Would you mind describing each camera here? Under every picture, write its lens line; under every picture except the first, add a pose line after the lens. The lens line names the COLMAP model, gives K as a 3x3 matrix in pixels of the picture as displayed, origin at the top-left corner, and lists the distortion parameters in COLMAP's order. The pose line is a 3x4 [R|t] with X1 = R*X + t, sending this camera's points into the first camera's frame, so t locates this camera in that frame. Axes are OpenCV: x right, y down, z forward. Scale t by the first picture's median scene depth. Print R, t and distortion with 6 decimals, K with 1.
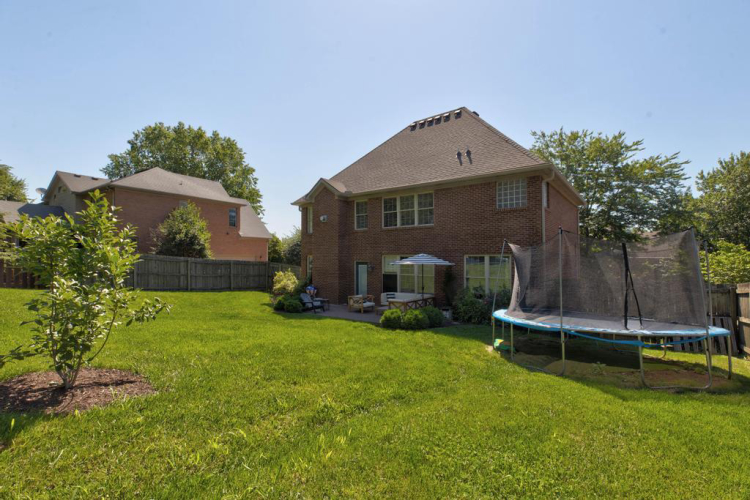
lens RADIAL K [[343.3, 0, 377.3], [0, 343.3, 254.5], [0, 0, 1]] dist [0.002135, -0.000859]
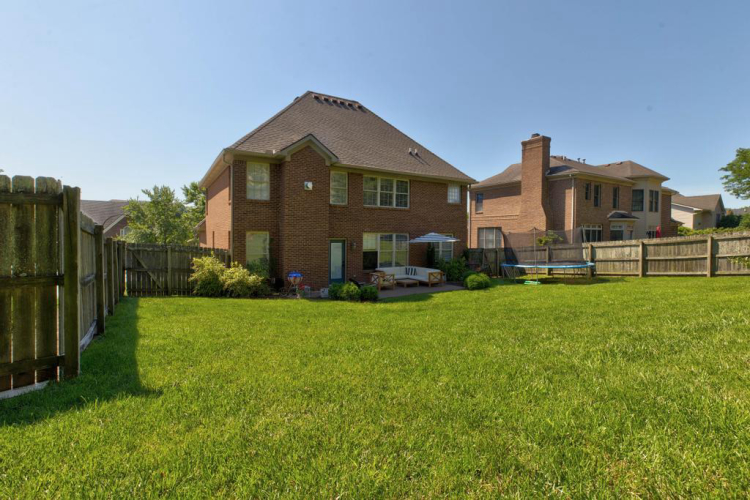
lens RADIAL K [[343.3, 0, 370.3], [0, 343.3, 242.0], [0, 0, 1]] dist [0.002135, -0.000859]
pose [[0.360946, -0.013035, 0.932496, -0.894708], [-0.015162, 0.999688, 0.019843, 0.008697], [-0.932463, -0.021301, 0.360636, 0.614061]]
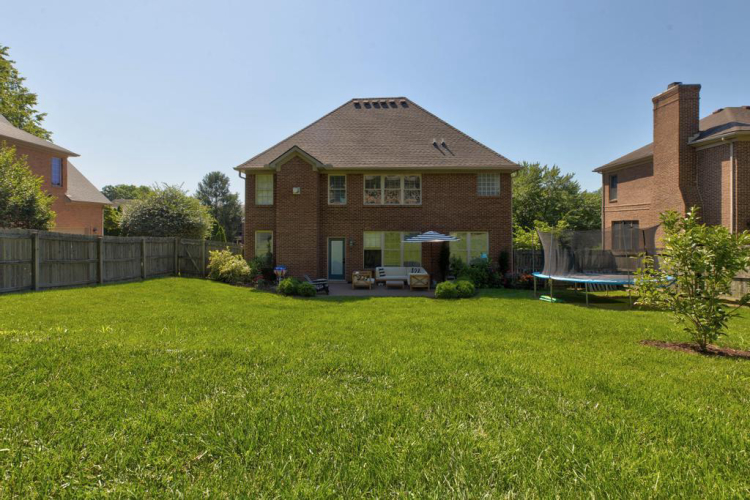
lens RADIAL K [[343.3, 0, 379.2], [0, 343.3, 233.9], [0, 0, 1]] dist [0.002135, -0.000859]
pose [[0.821255, -0.007897, 0.570506, -0.523123], [-0.009443, 0.999579, 0.027429, -0.018445], [-0.570483, -0.027913, 0.820835, 0.137318]]
